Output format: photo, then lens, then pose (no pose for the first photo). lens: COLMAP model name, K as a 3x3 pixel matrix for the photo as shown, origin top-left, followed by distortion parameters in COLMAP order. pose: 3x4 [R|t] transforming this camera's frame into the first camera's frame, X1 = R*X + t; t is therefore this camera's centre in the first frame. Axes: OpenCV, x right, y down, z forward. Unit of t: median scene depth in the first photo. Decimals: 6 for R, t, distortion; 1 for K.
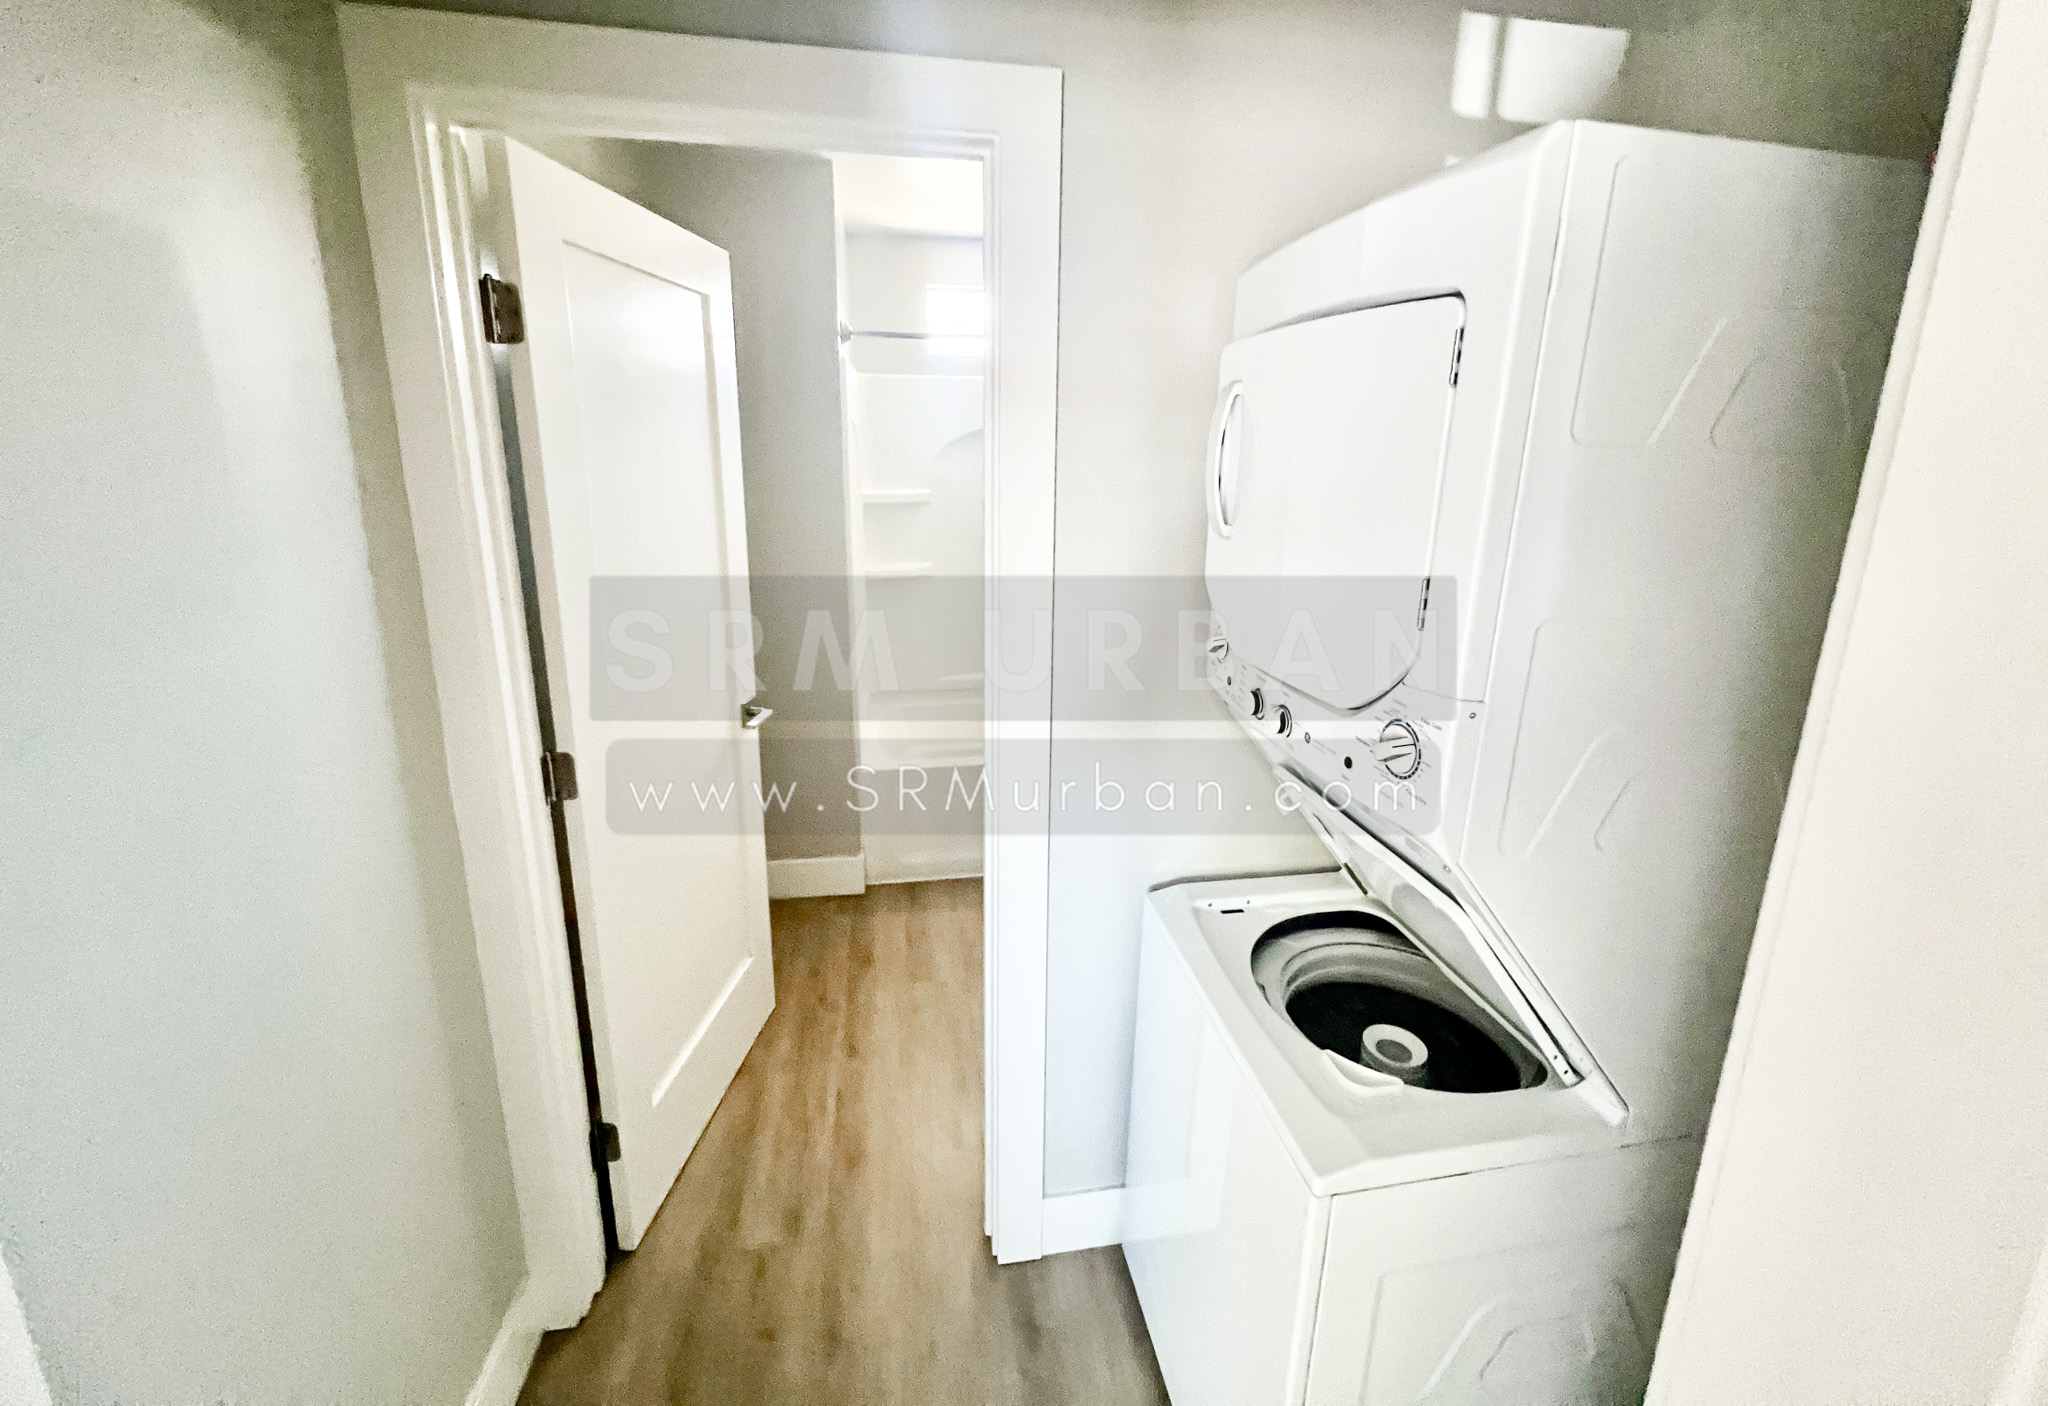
lens RADIAL K [[819.5, 0, 1012.1], [0, 819.5, 706.0], [0, 0, 1]] dist [0.002565, 0.000405]
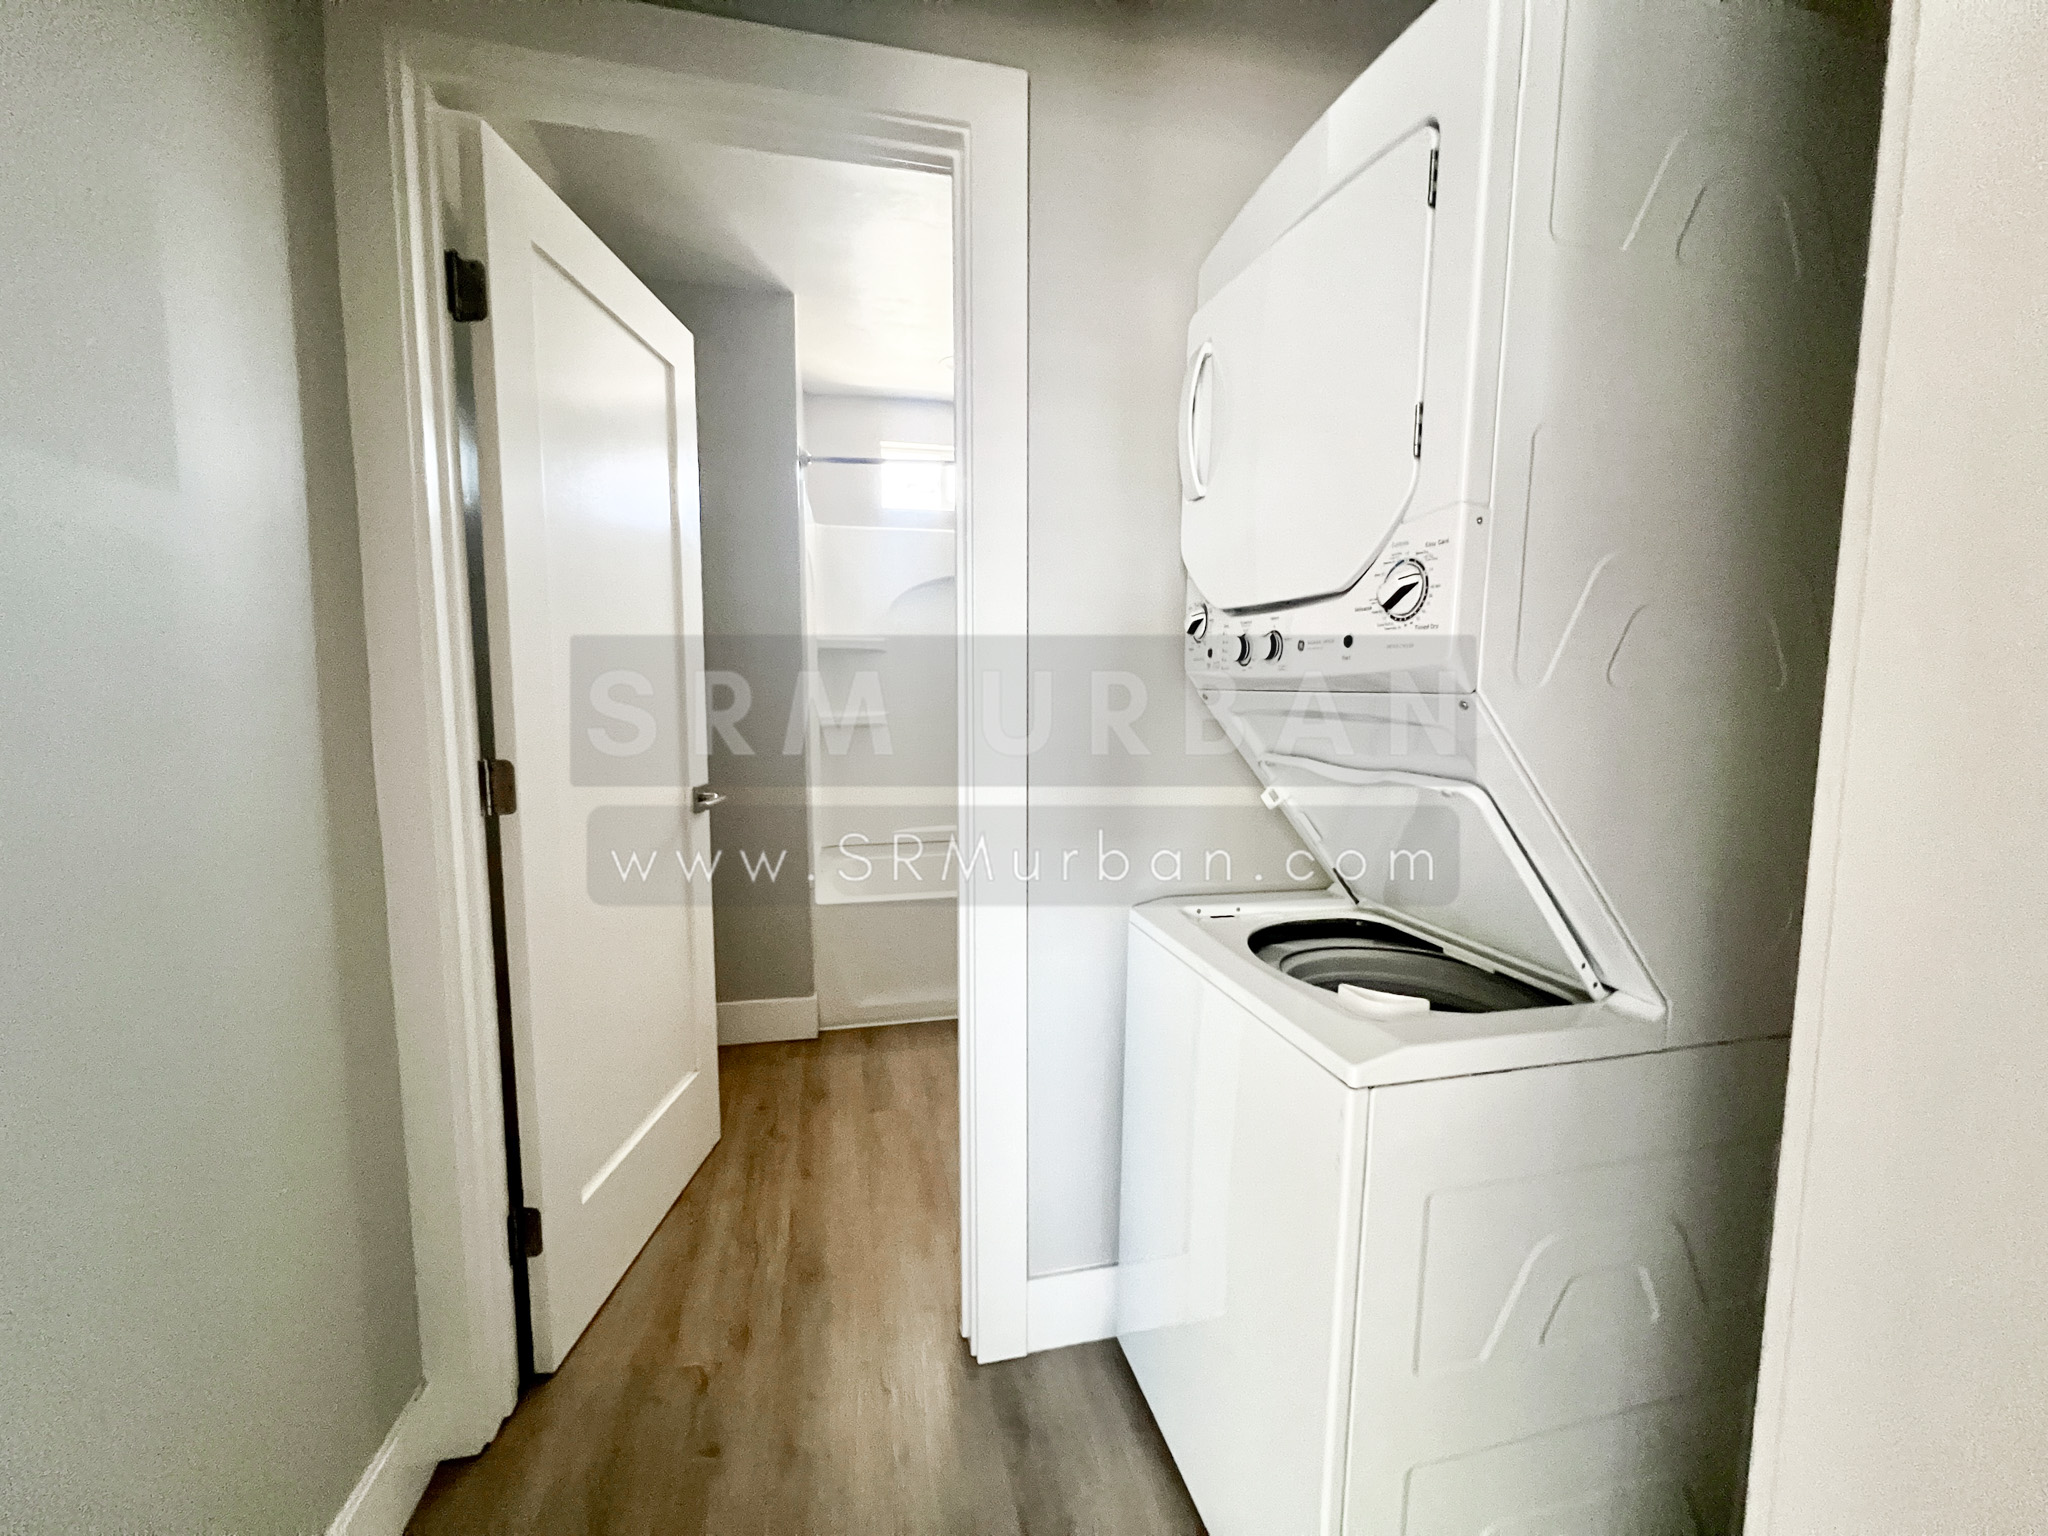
lens RADIAL K [[832.1, 0, 1011.3], [0, 832.1, 774.2], [0, 0, 1]] dist [-0.000298, 0.001109]
pose [[0.998348, -0.015152, 0.055425, -0.022641], [0.022166, 0.991500, -0.128202, 0.176271], [-0.053011, 0.129219, 0.990198, 0.035519]]
